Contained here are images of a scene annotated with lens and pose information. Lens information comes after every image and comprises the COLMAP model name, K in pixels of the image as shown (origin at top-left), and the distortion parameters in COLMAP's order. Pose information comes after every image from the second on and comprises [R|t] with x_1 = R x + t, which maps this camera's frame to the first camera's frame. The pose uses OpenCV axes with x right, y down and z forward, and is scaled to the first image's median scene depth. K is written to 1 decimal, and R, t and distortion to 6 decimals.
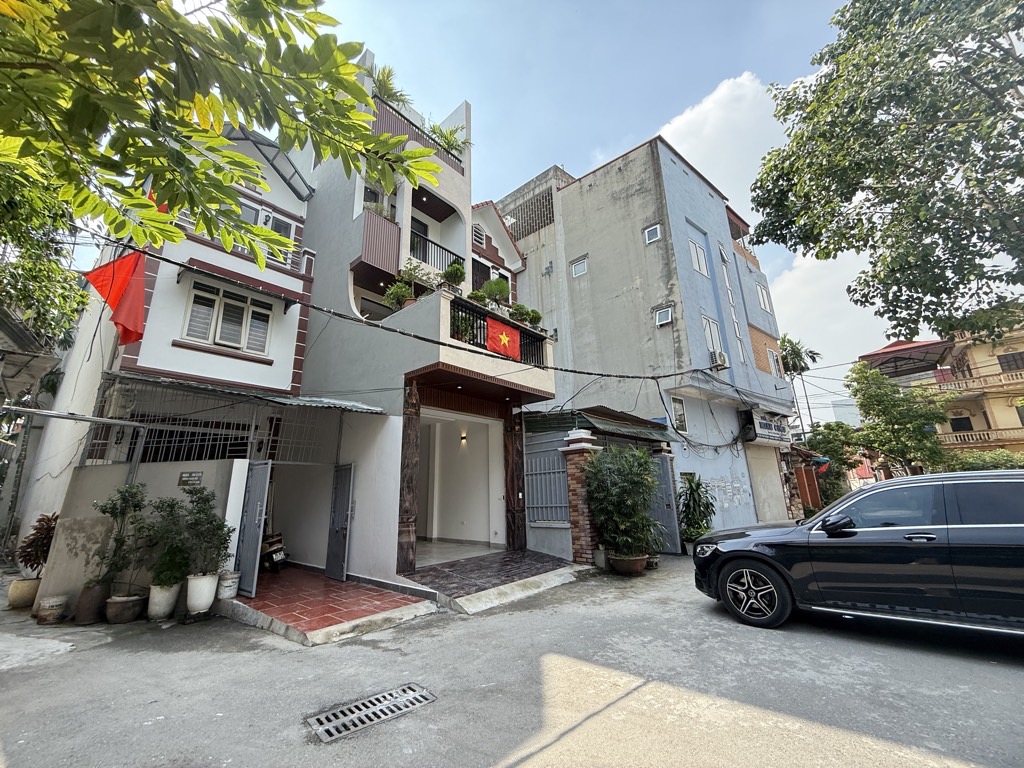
lens RADIAL K [[411.7, 0, 509.7], [0, 411.7, 383.7], [0, 0, 1]] dist [-0.001603, -0.000025]
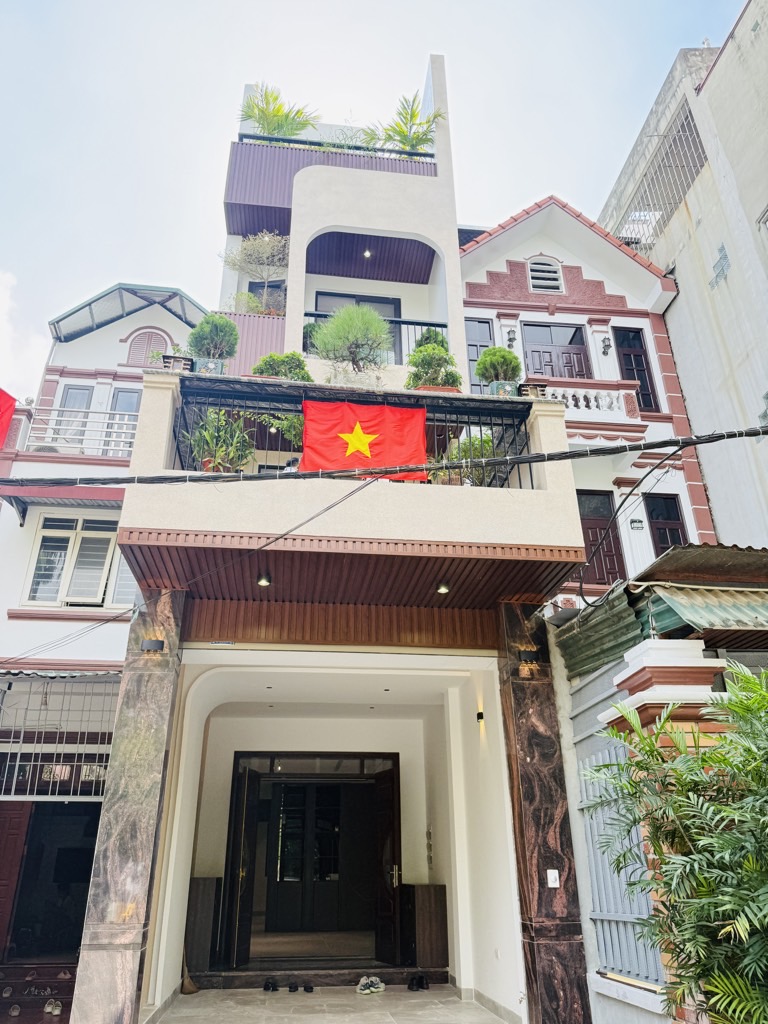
lens RADIAL K [[720.2, 0, 382.5], [0, 720.2, 507.2], [0, 0, 1]] dist [0.005384, -0.004466]
pose [[0.744197, -0.282100, -0.605467, 0.341791], [0.165902, 0.956101, -0.241553, 0.103308], [0.647030, 0.079315, 0.758328, 0.442052]]
